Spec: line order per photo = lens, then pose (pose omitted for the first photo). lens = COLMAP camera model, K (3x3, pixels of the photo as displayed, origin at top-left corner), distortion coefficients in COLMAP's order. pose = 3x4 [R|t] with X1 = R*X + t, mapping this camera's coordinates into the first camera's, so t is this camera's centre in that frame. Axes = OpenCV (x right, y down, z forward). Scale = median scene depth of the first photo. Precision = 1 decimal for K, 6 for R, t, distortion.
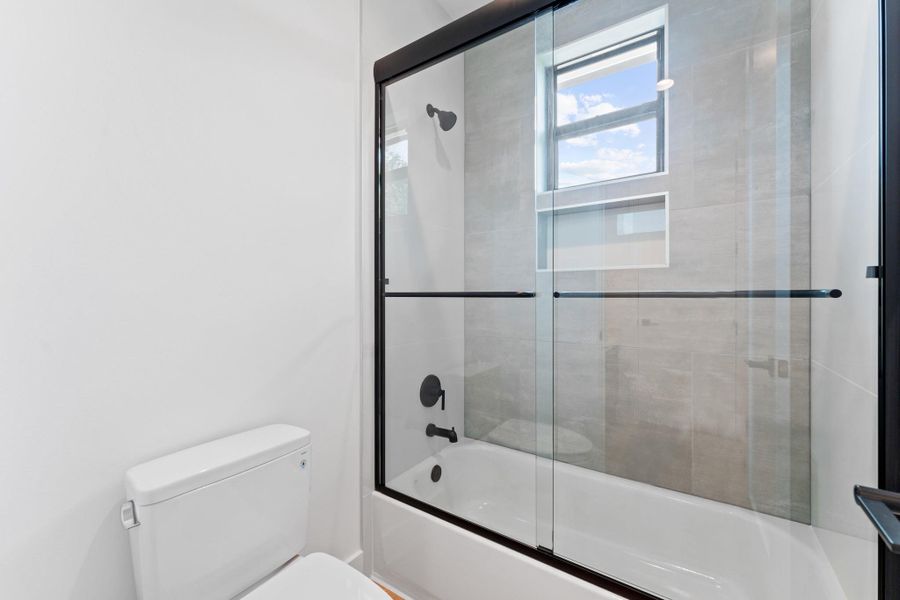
lens RADIAL K [[356.6, 0, 449.0], [0, 356.6, 304.7], [0, 0, 1]] dist [0.001578, 0.000390]
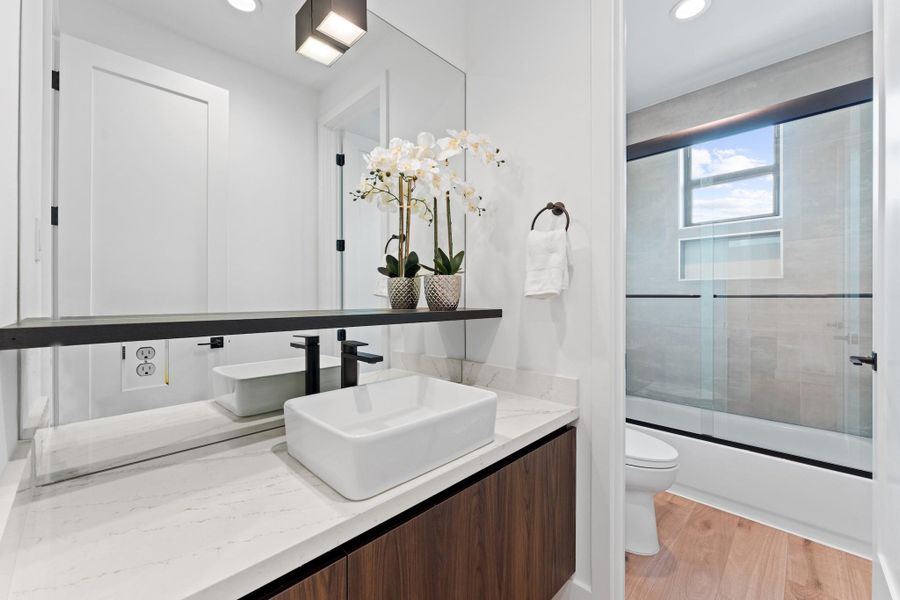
lens RADIAL K [[356.6, 0, 451.3], [0, 356.6, 303.5], [0, 0, 1]] dist [0.001578, 0.000390]
pose [[0.980105, 0.002541, -0.198465, -0.468427], [-0.003677, 0.999979, -0.005356, 0.017929], [0.198447, 0.005979, 0.980093, -0.774176]]
